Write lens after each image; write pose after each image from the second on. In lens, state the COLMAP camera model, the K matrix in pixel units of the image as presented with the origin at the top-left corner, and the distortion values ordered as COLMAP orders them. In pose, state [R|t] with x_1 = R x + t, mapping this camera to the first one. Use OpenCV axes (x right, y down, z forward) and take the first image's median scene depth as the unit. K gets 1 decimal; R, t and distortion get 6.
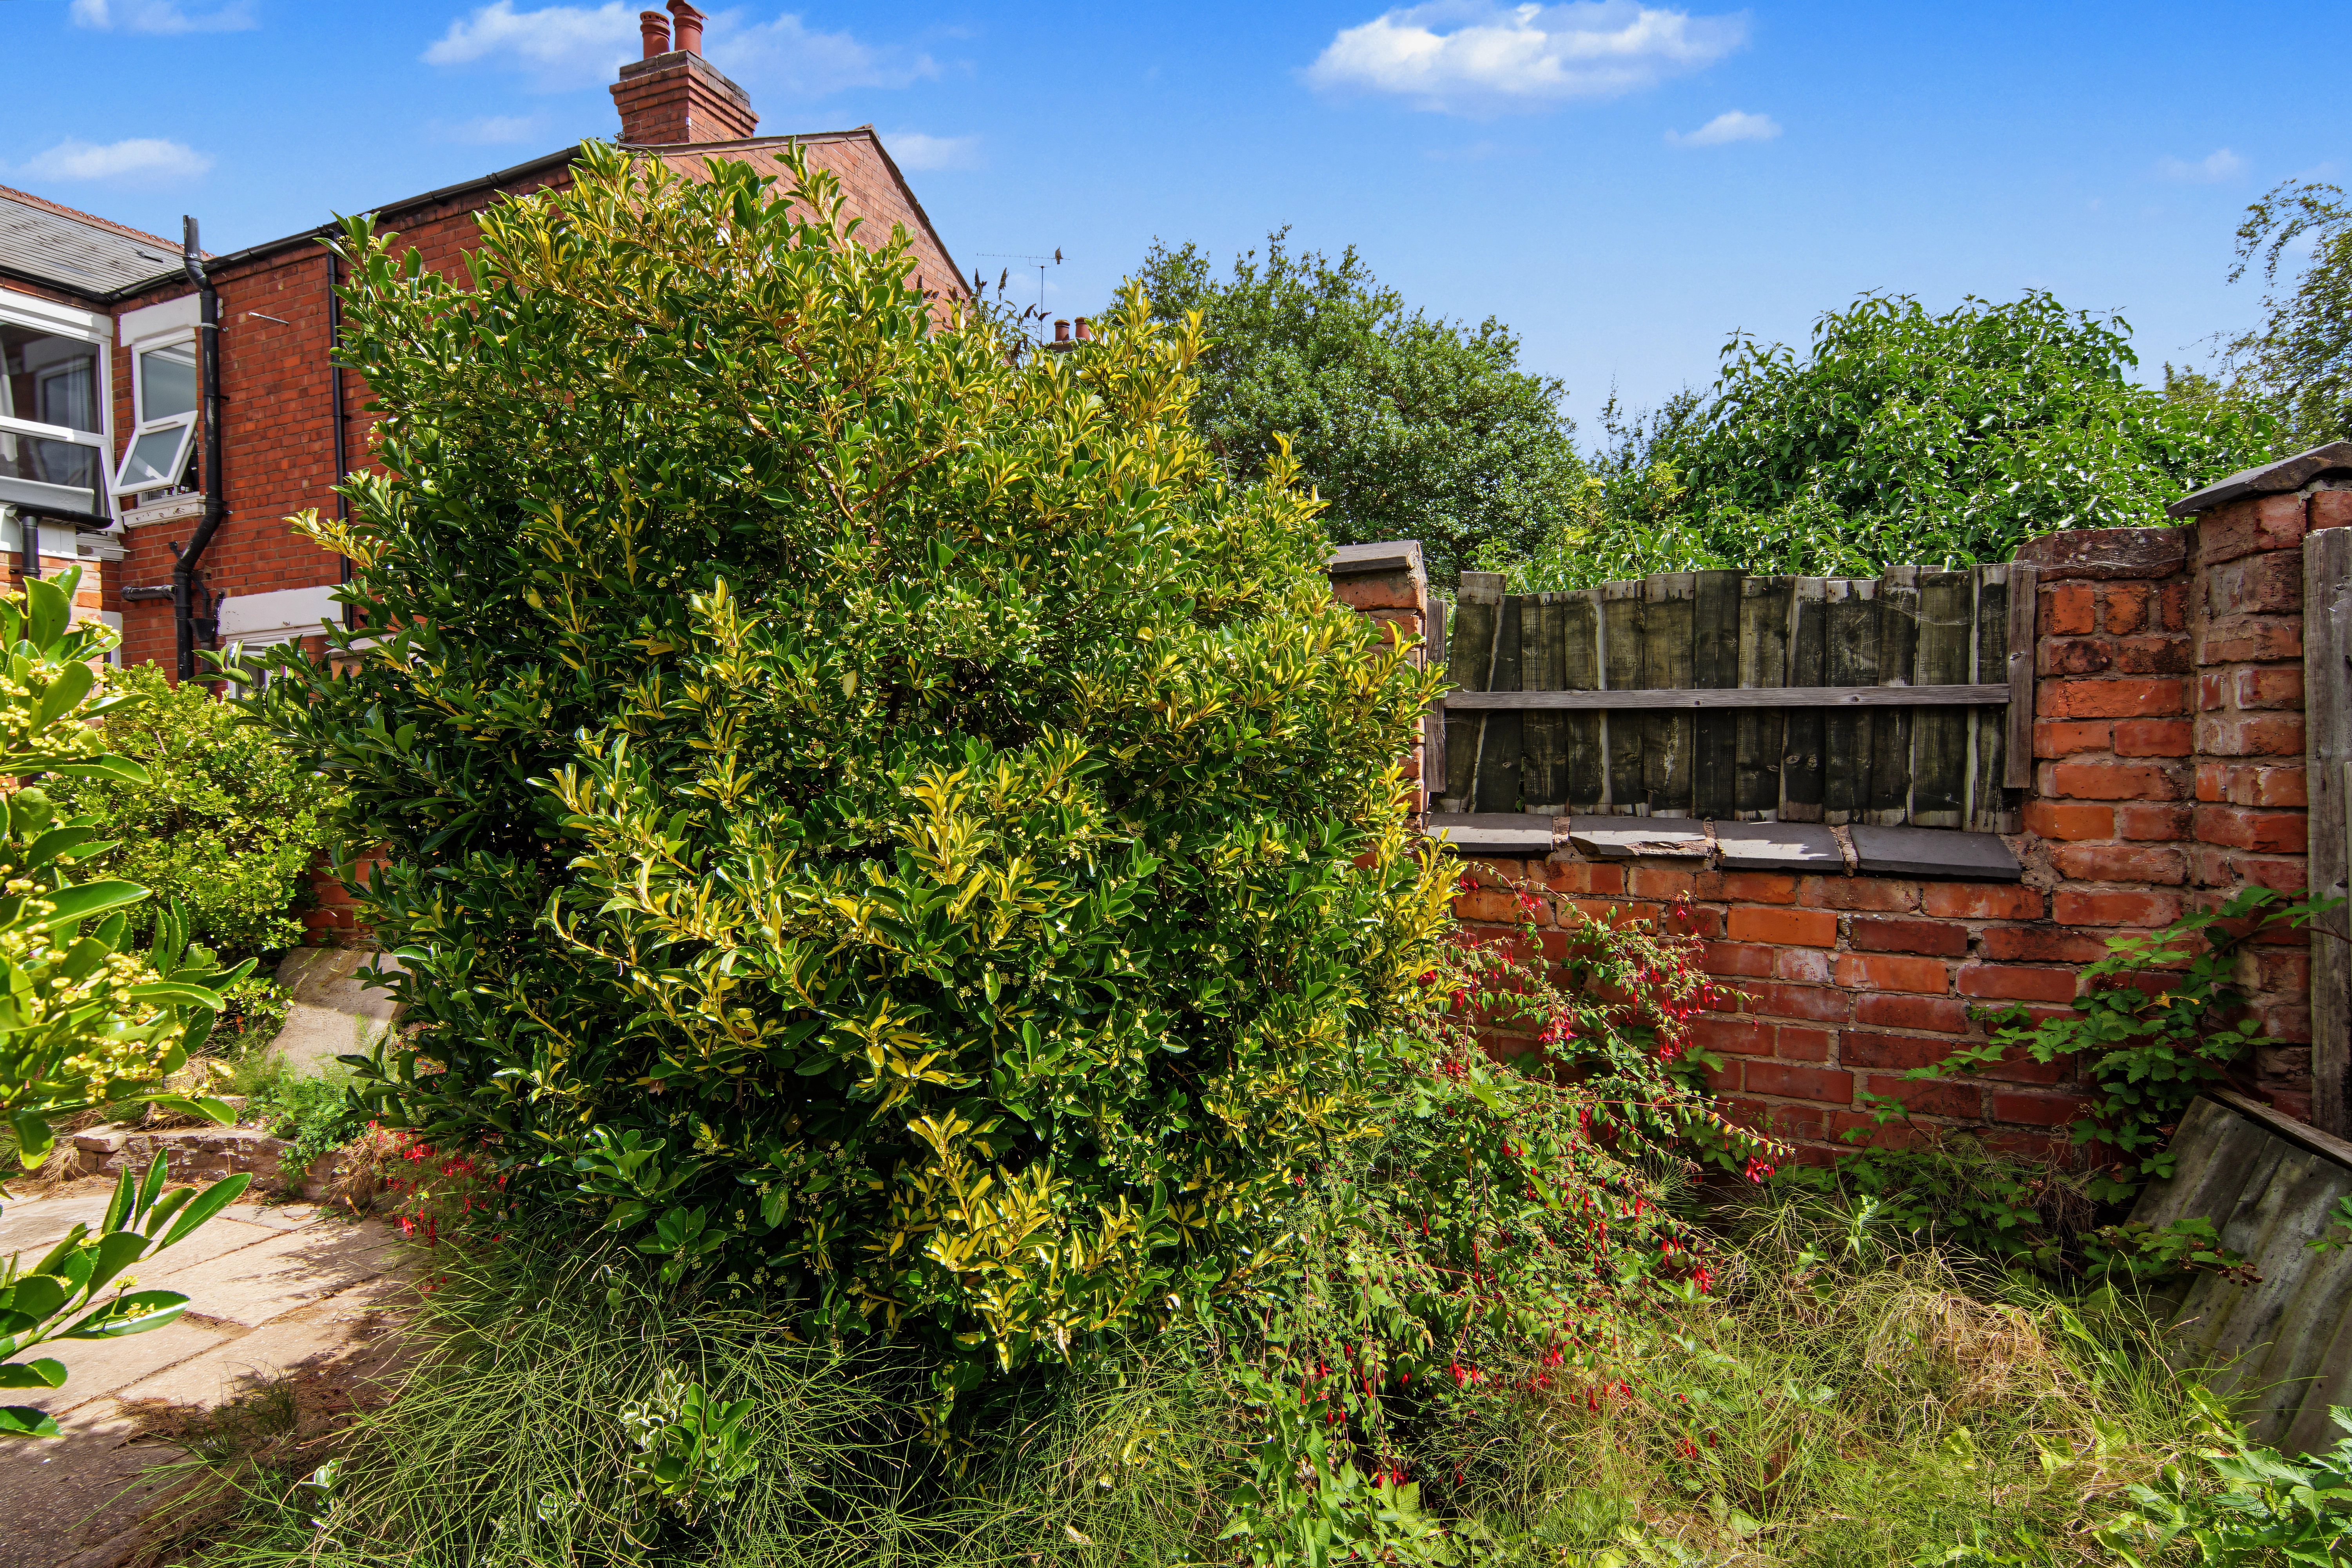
lens RADIAL K [[1135.7, 0, 1148.4], [0, 1135.7, 784.6], [0, 0, 1]] dist [0.026393, -0.016596]
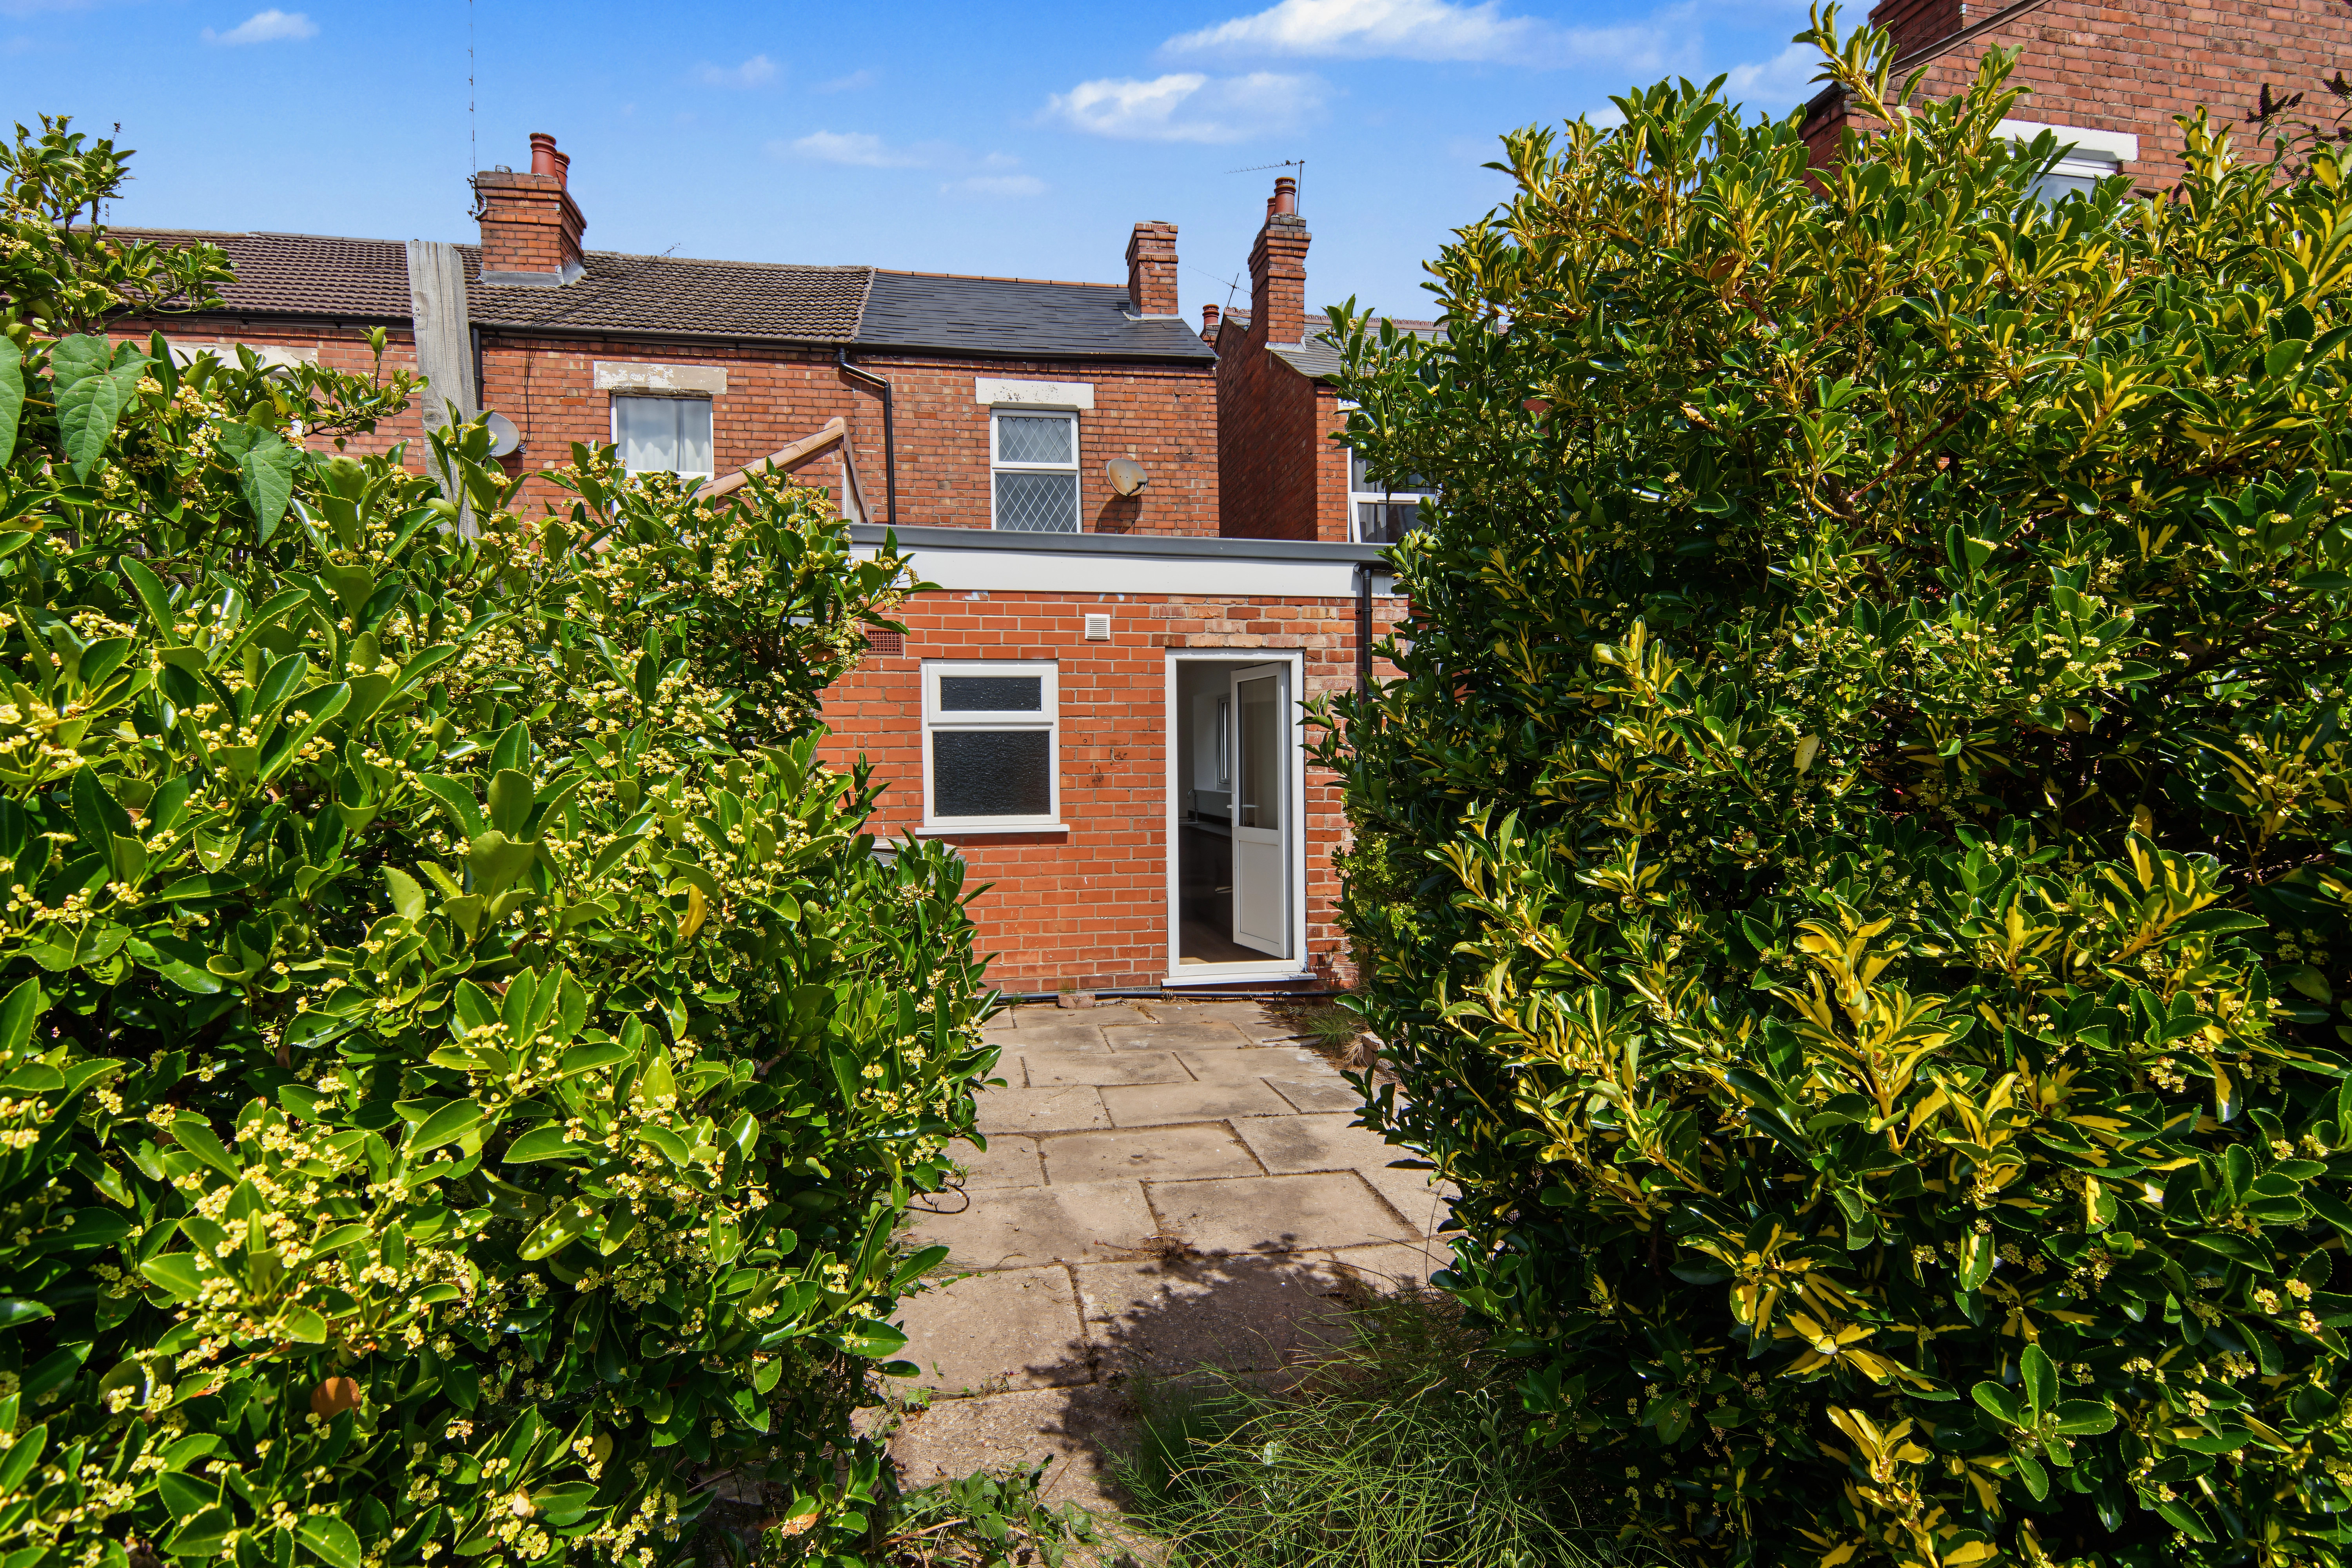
lens RADIAL K [[1138.1, 0, 1150.9], [0, 1138.1, 788.6], [0, 0, 1]] dist [0.028497, -0.023155]
pose [[0.541112, 0.051111, -0.839396, 0.122159], [-0.036566, 0.998637, 0.037235, -0.080009], [0.840155, 0.010545, 0.542244, 0.278956]]
